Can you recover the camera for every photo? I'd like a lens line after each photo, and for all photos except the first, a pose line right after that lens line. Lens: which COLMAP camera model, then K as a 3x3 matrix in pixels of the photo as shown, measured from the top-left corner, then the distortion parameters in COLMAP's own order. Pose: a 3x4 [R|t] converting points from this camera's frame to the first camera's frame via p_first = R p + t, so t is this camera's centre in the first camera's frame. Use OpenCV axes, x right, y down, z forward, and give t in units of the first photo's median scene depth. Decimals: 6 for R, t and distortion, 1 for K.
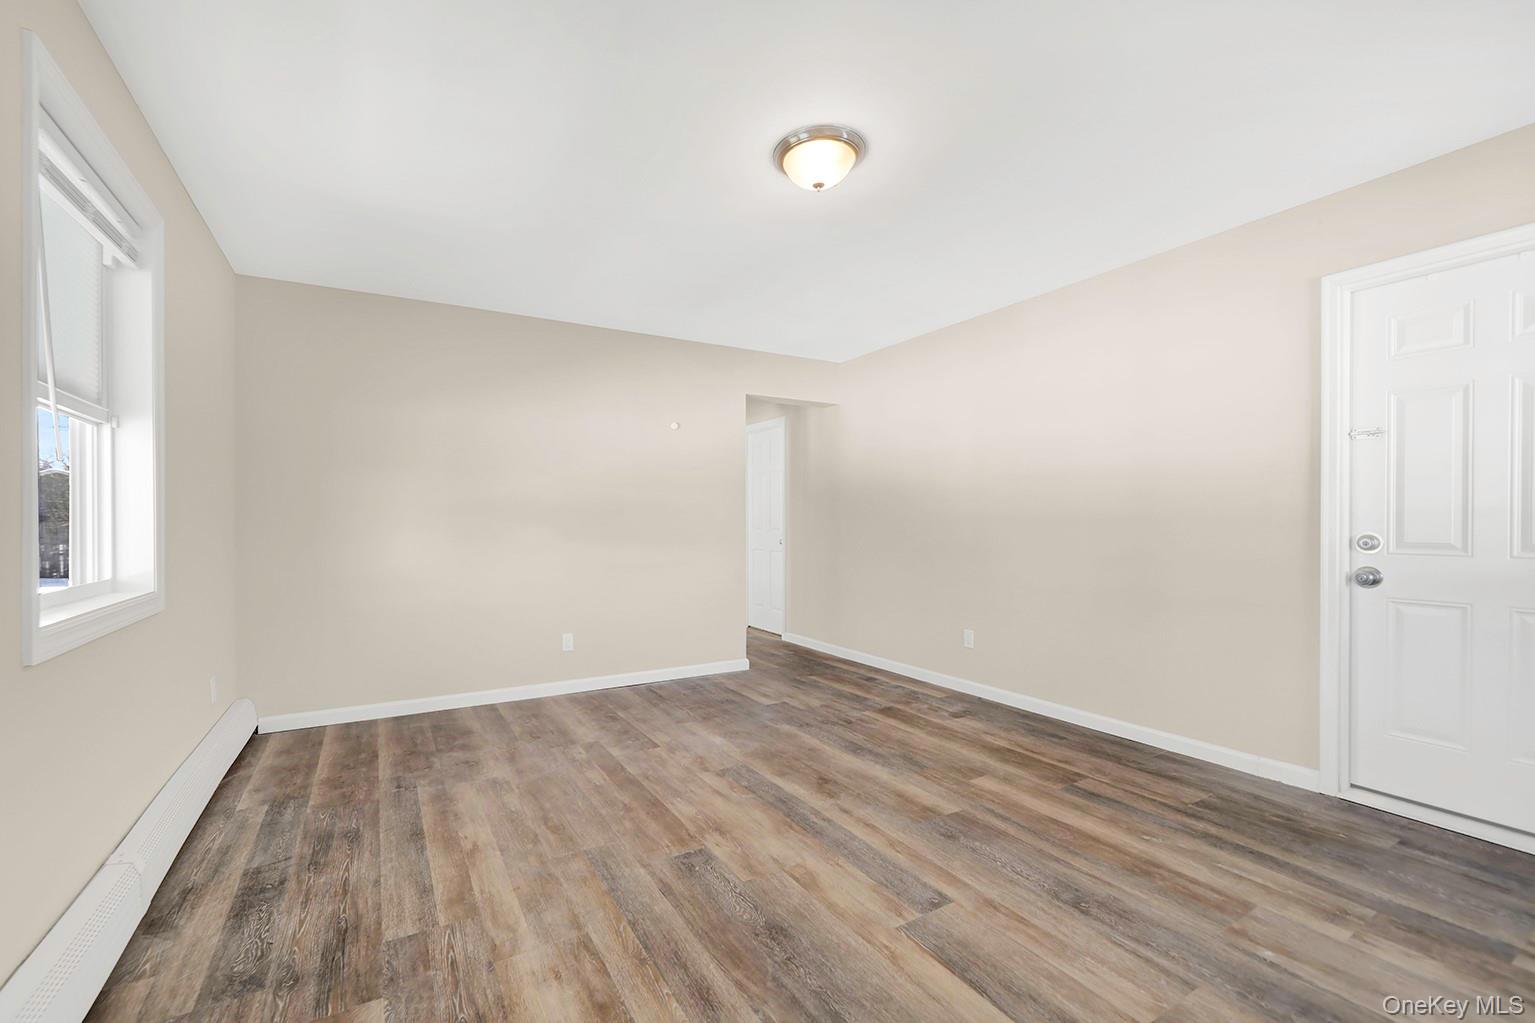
lens RADIAL K [[627.2, 0, 738.0], [0, 627.2, 510.3], [0, 0, 1]] dist [-0.013491, 0.000468]
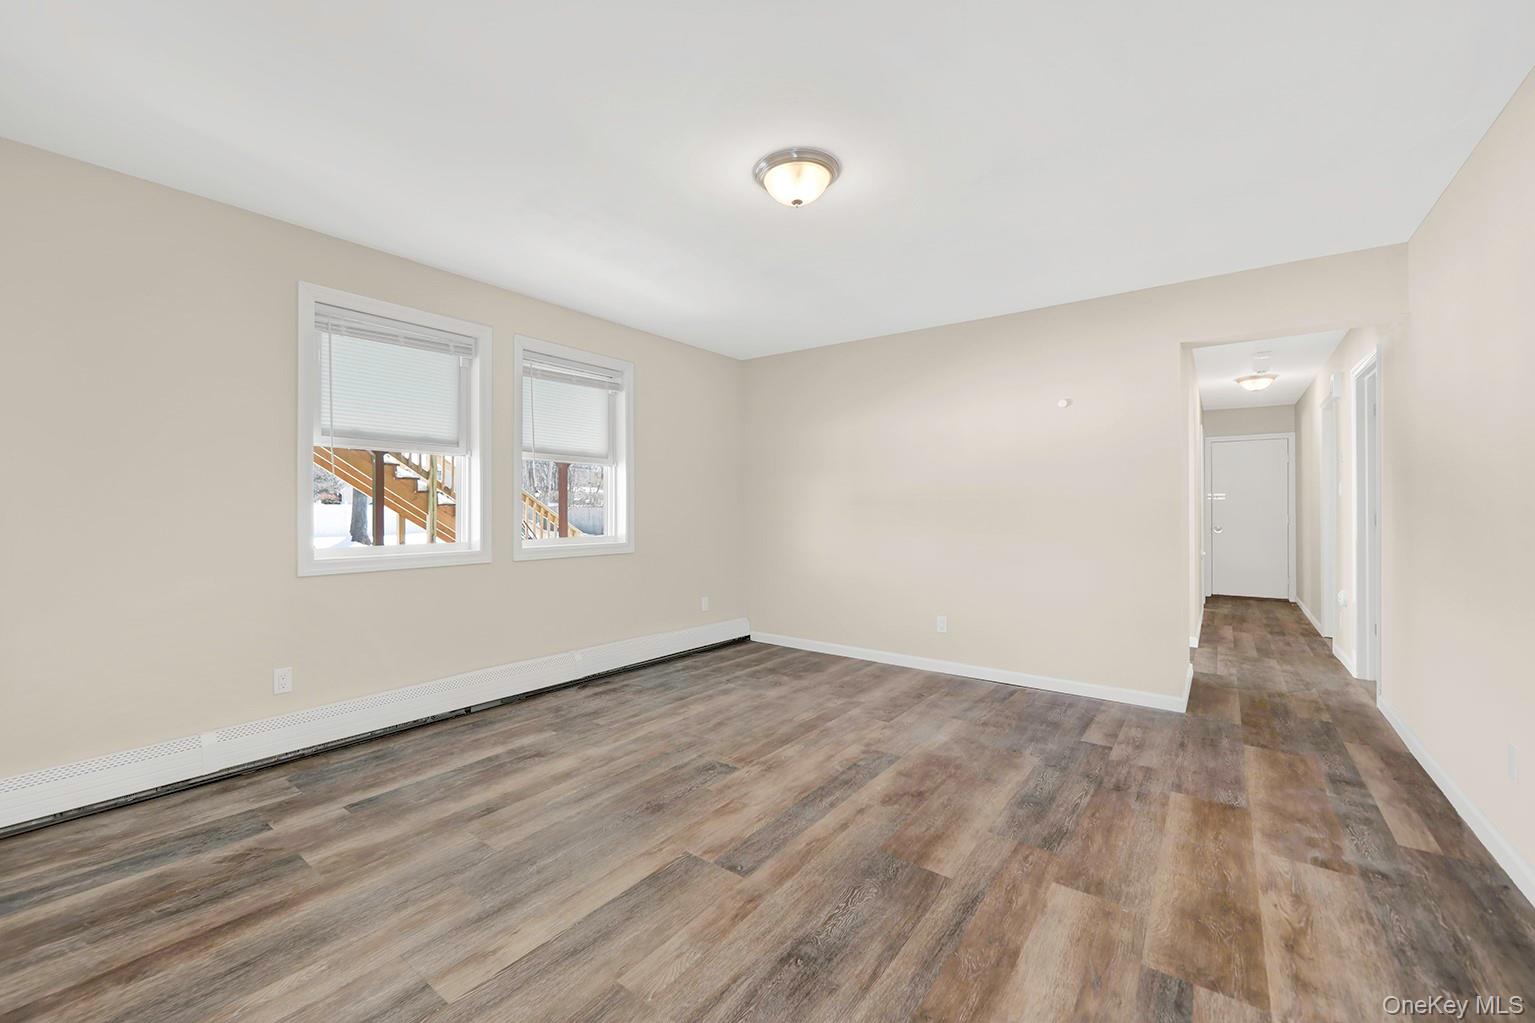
lens RADIAL K [[620.3, 0, 718.9], [0, 620.3, 506.3], [0, 0, 1]] dist [-0.012286, 0.000616]
pose [[0.372594, -0.000206, -0.927994, 0.883247], [0.011638, 0.999922, 0.004451, -0.001971], [0.927921, -0.012458, 0.372568, 0.395101]]
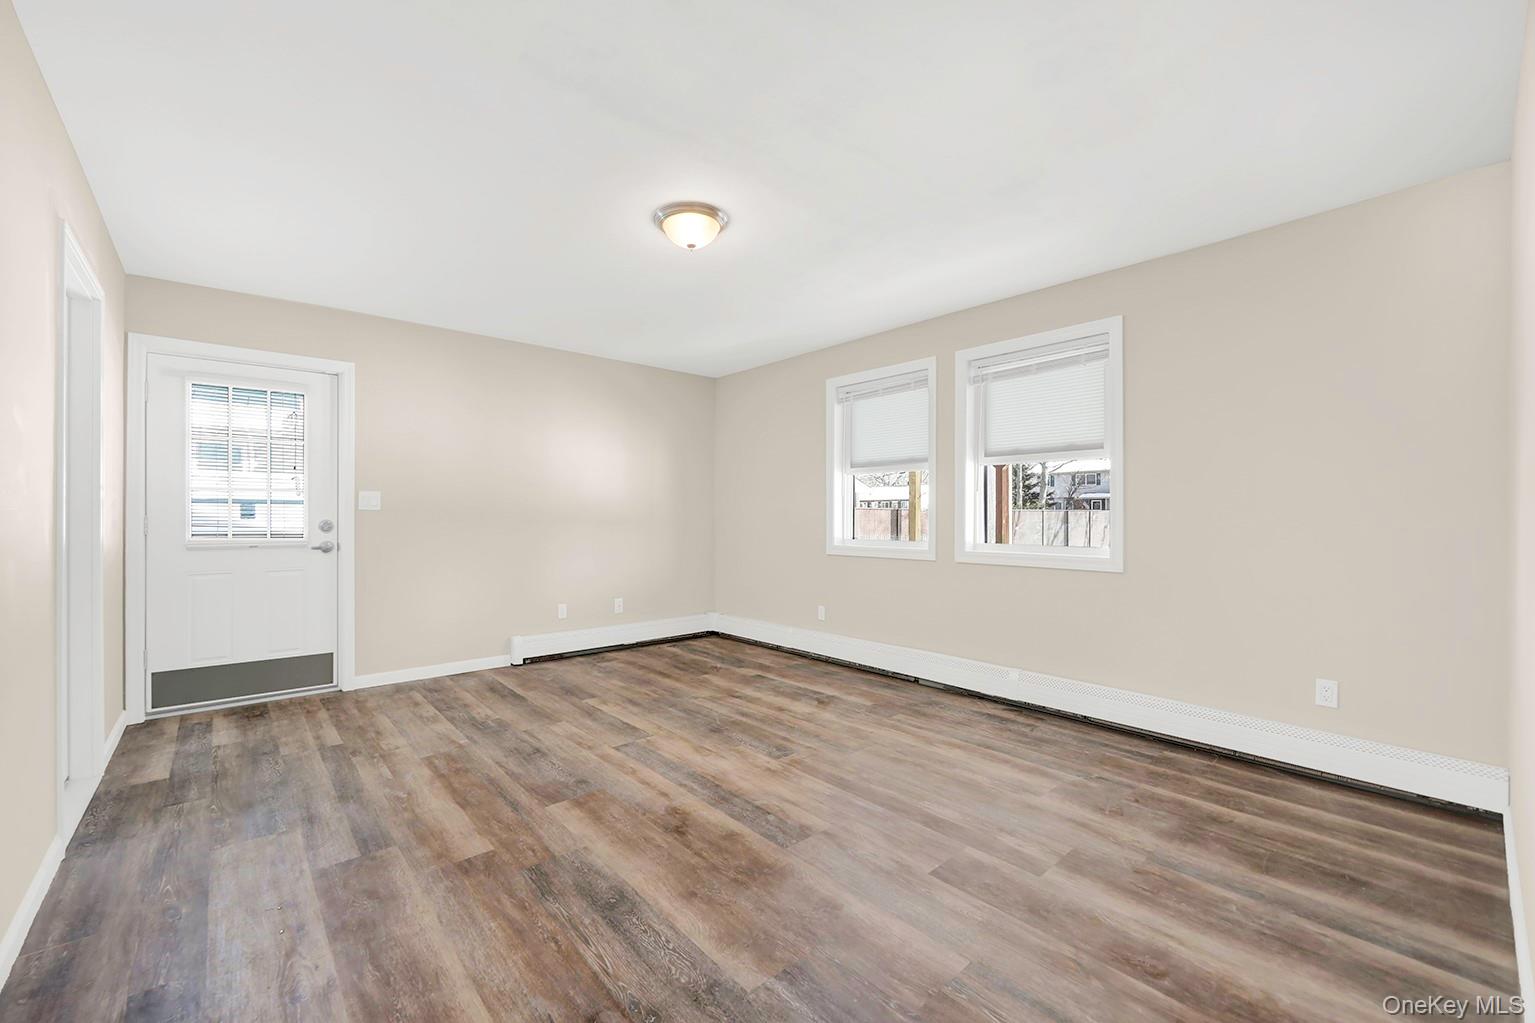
lens RADIAL K [[637.0, 0, 767.5], [0, 637.0, 511.5], [0, 0, 1]] dist [-0.014505, 0.000202]
pose [[-0.978397, 0.003169, -0.206711, 0.197299], [0.007300, 0.999788, -0.019228, 0.024663], [0.206607, -0.020322, -0.978213, 1.873808]]
